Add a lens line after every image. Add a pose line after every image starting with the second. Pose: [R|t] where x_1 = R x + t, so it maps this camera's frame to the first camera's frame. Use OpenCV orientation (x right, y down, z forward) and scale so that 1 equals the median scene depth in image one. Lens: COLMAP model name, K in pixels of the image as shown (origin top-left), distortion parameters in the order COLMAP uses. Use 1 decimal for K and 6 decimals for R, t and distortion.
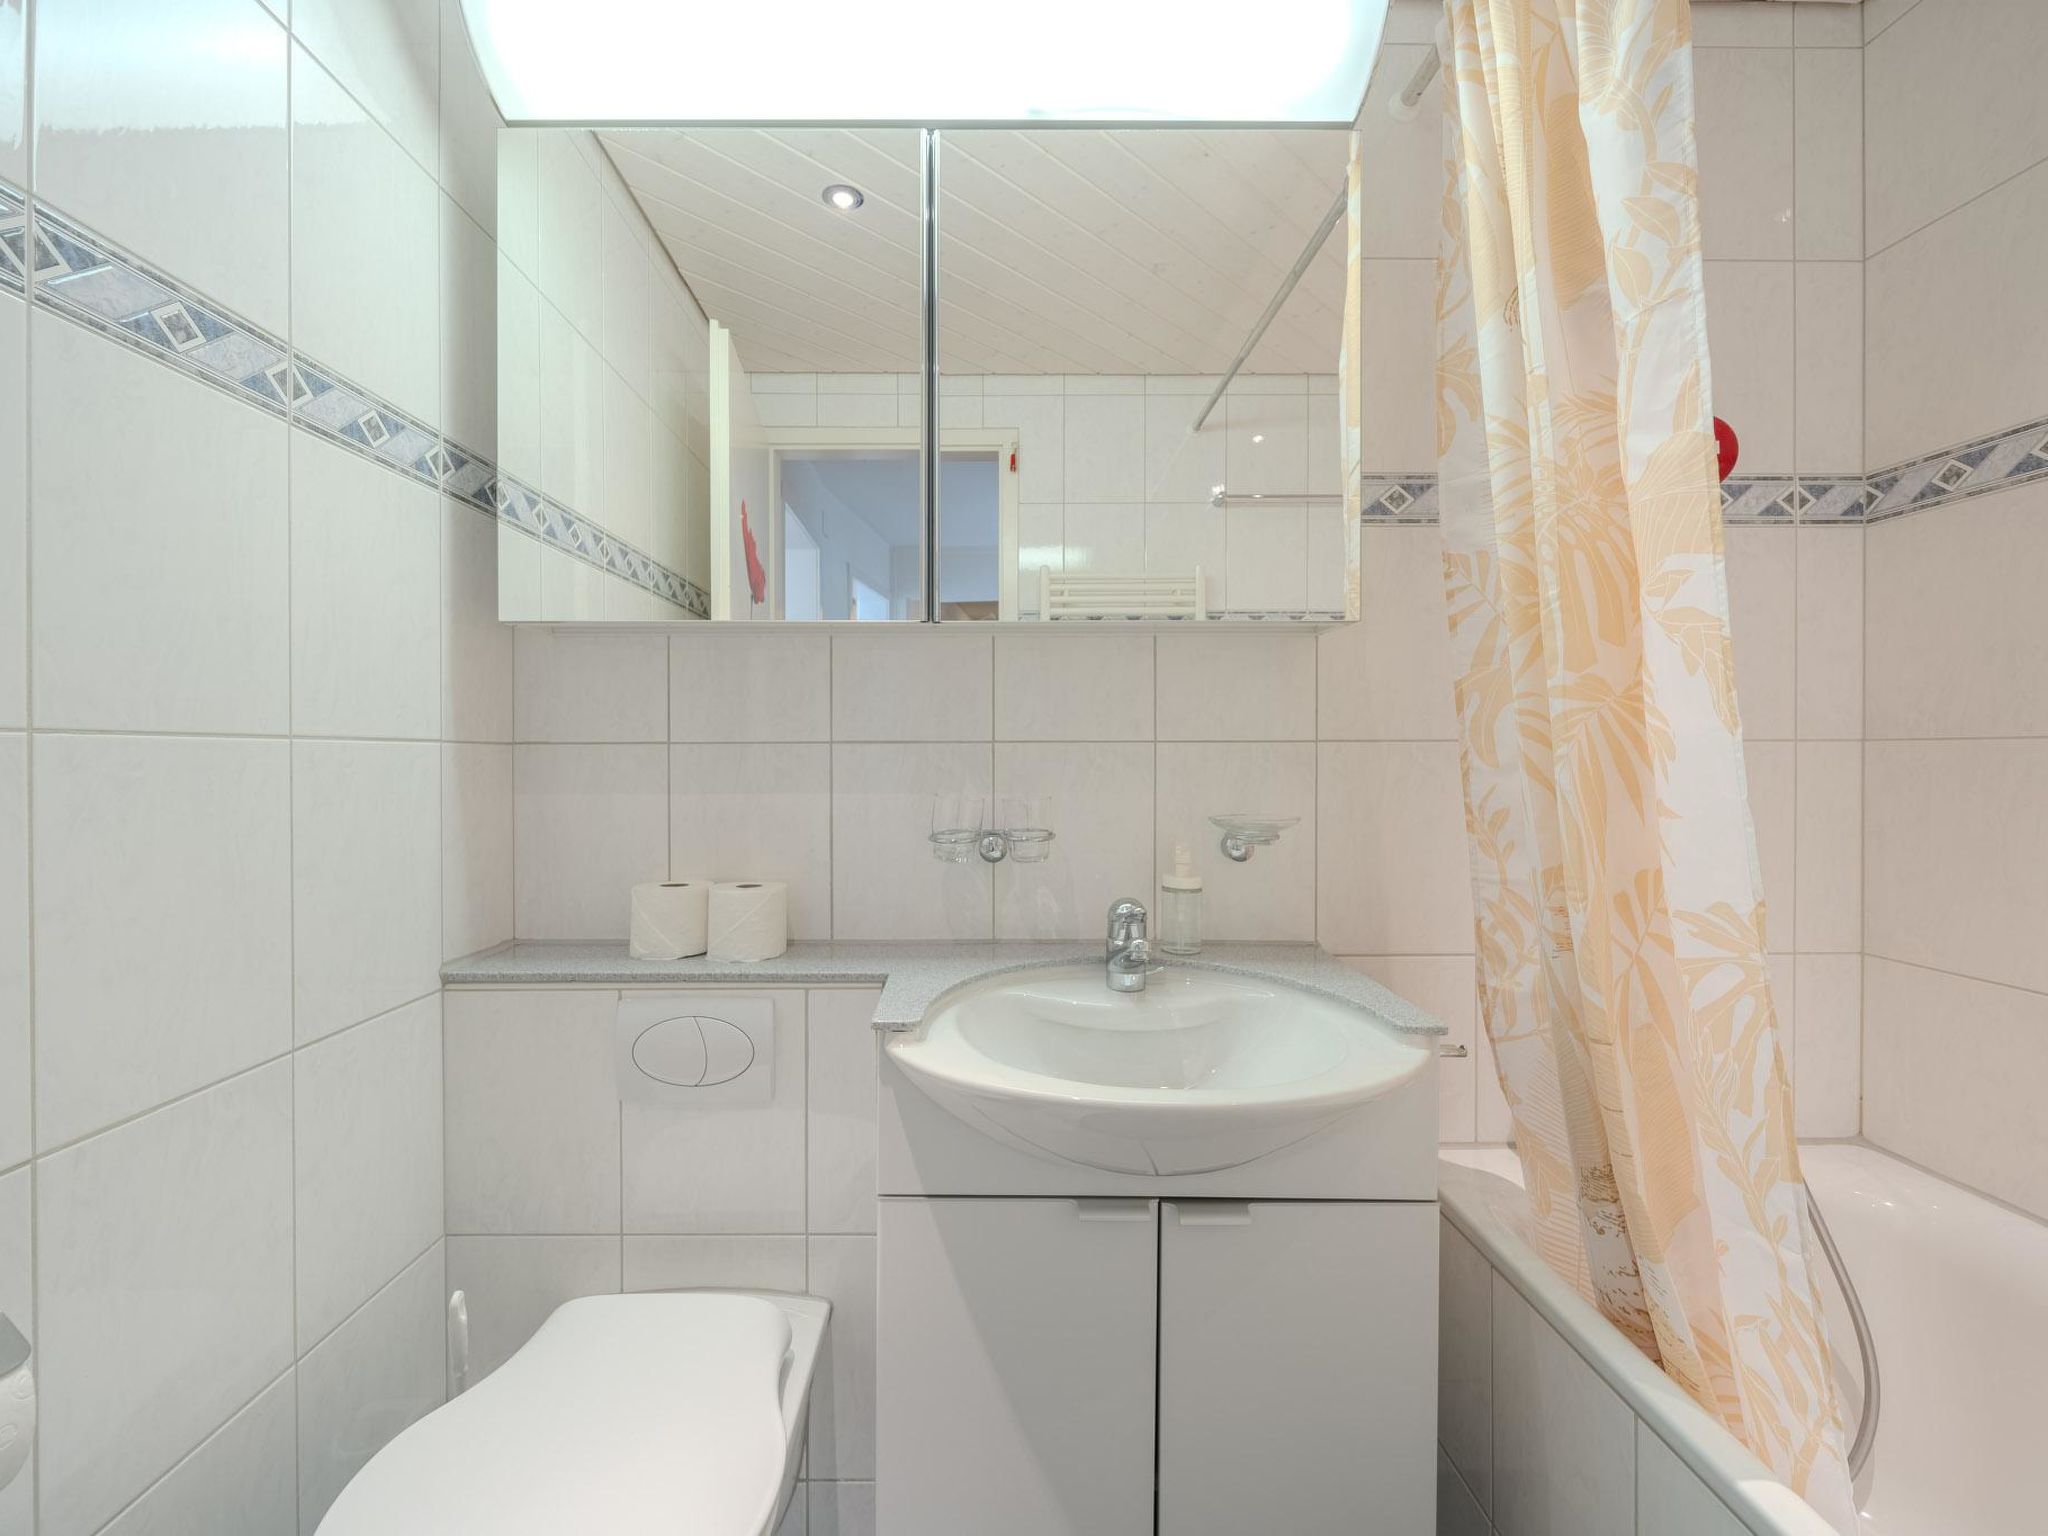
lens RADIAL K [[845.9, 0, 1026.2], [0, 845.9, 750.3], [0, 0, 1]] dist [-0.003304, -0.000617]
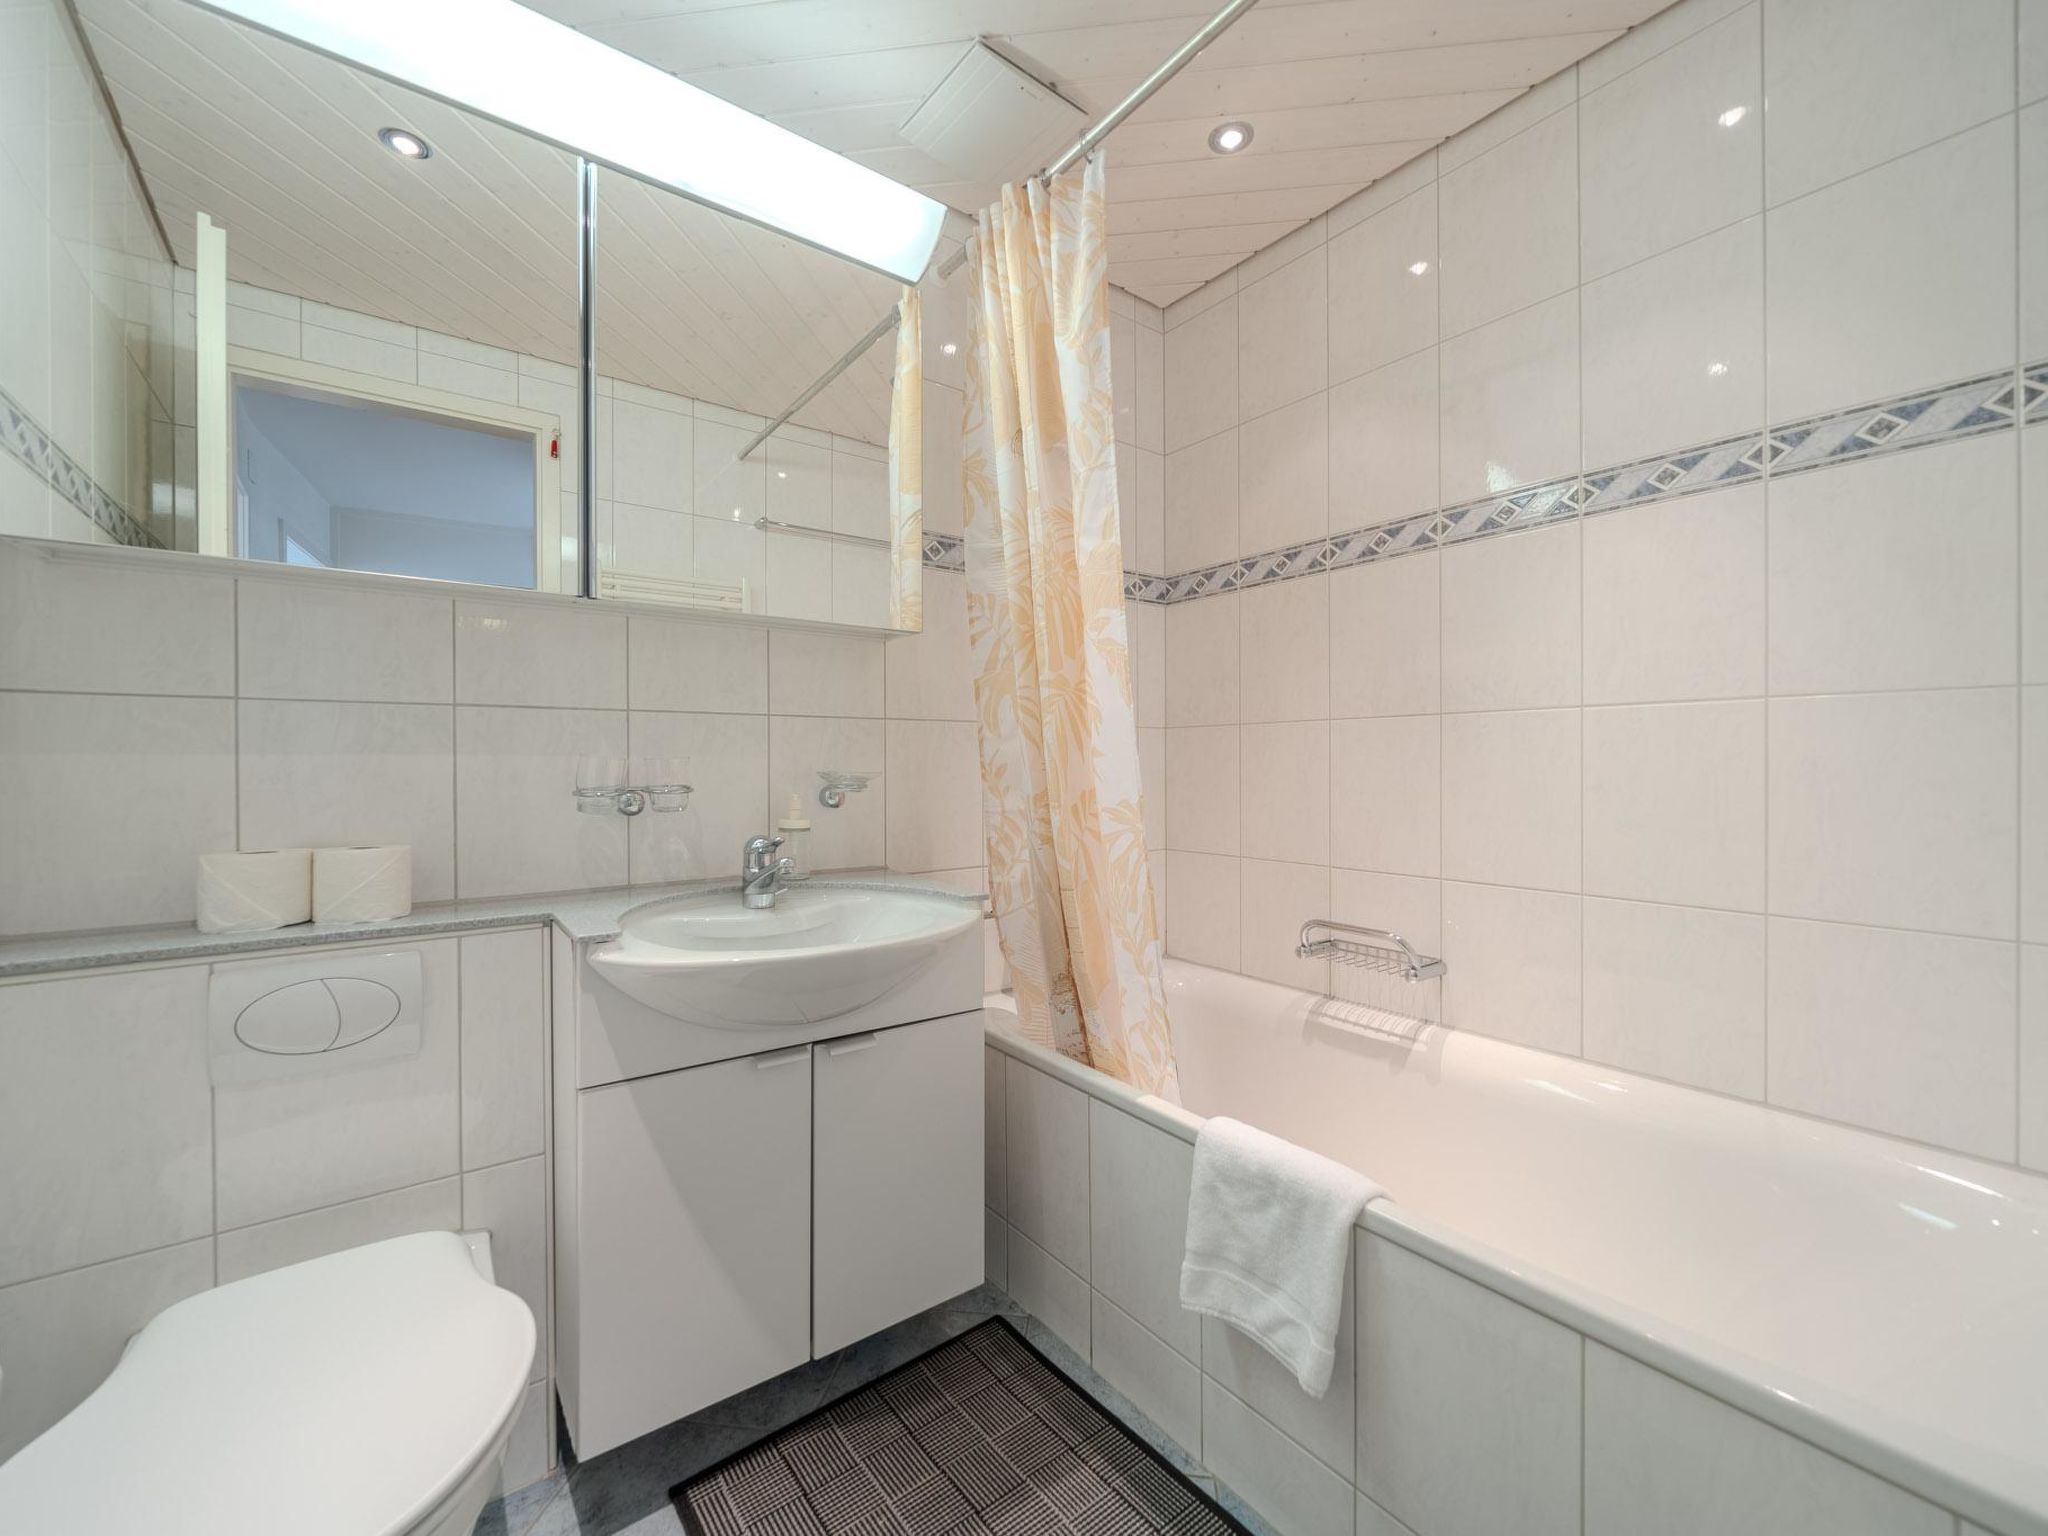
lens RADIAL K [[842.1, 0, 1018.6], [0, 842.1, 772.7], [0, 0, 1]] dist [-0.007155, -0.000764]
pose [[0.799914, -0.004430, 0.600099, -0.328554], [0.005658, 0.999984, -0.000160, 0.085215], [-0.600089, 0.003523, 0.799926, -0.236397]]
